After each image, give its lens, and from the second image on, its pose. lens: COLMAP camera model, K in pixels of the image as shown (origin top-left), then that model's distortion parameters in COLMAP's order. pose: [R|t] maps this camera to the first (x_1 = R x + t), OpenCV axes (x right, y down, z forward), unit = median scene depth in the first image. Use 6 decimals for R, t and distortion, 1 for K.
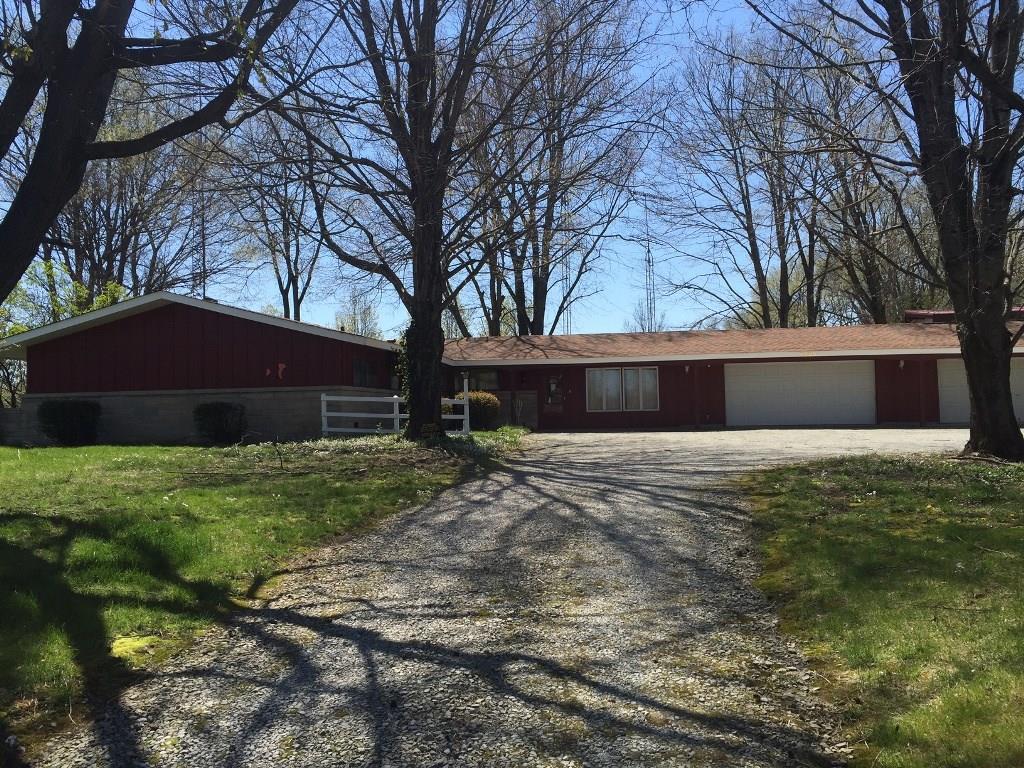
lens RADIAL K [[851.1, 0, 515.5], [0, 851.1, 381.2], [0, 0, 1]] dist [0.007339, 0.002455]
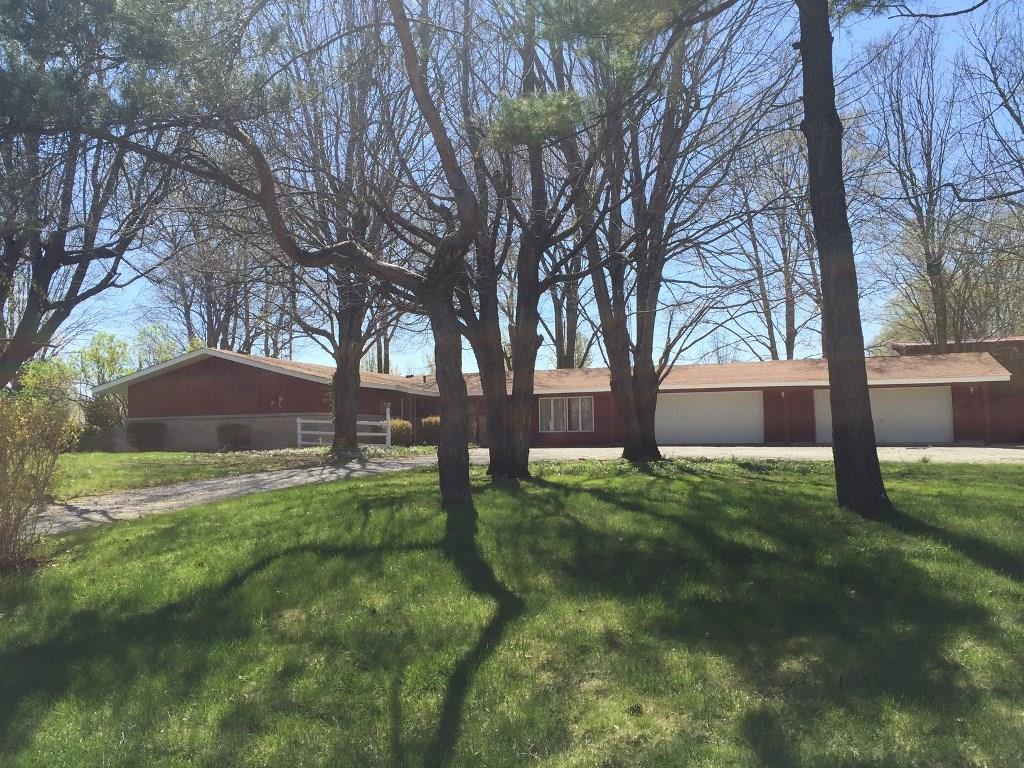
lens RADIAL K [[851.1, 0, 508.5], [0, 851.1, 387.9], [0, 0, 1]] dist [0.007339, 0.002455]
pose [[0.980626, -0.005118, -0.195825, 0.364573], [0.000894, 0.999765, -0.021655, -0.004156], [0.195890, 0.021061, 0.980400, -0.306548]]
